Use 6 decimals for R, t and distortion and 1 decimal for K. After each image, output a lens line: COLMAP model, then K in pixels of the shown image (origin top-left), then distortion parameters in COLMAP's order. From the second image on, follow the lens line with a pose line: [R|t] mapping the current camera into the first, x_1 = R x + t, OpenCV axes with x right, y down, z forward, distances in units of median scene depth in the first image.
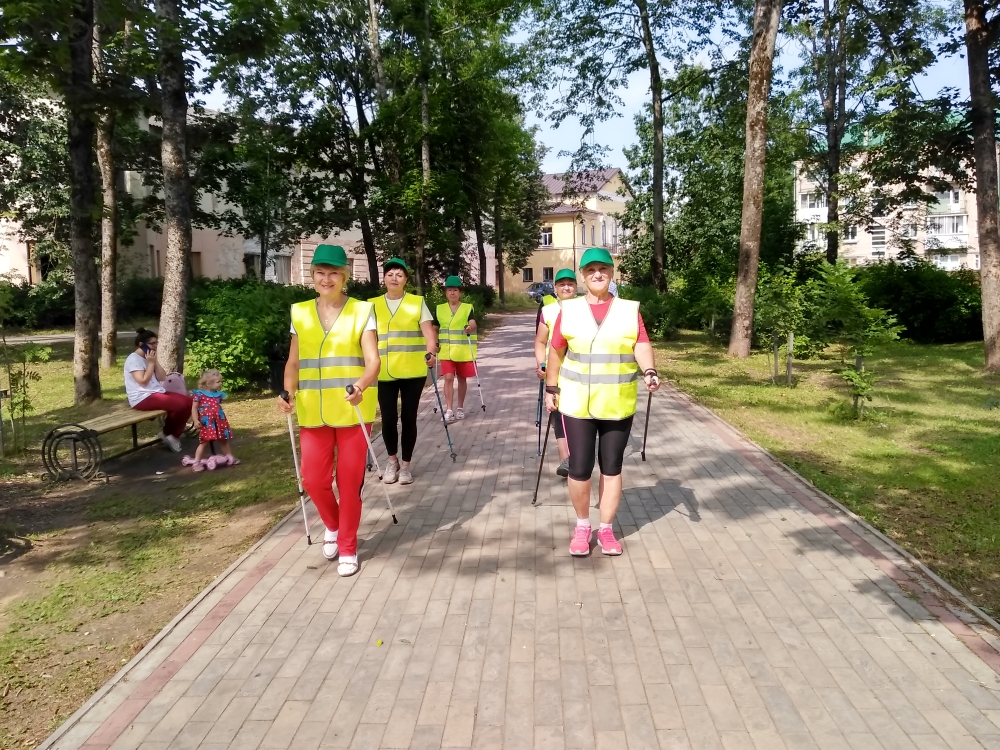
lens RADIAL K [[777.2, 0, 500.0], [0, 777.2, 375.0], [0, 0, 1]] dist [-0.007766, -0.006197]
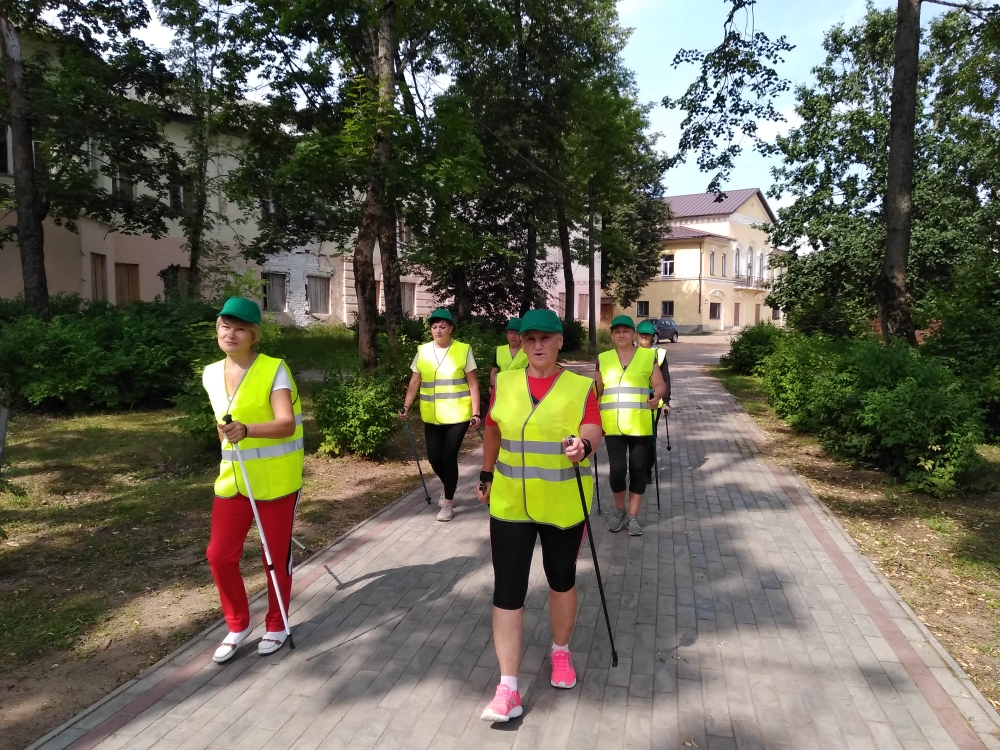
lens RADIAL K [[760.4, 0, 454.9], [0, 760.4, 371.2], [0, 0, 1]] dist [-0.001771, -0.002990]
pose [[0.976688, 0.042196, -0.210474, 0.024864], [-0.051487, 0.997917, -0.038859, -0.032504], [0.208396, 0.048790, 0.976827, 0.263071]]
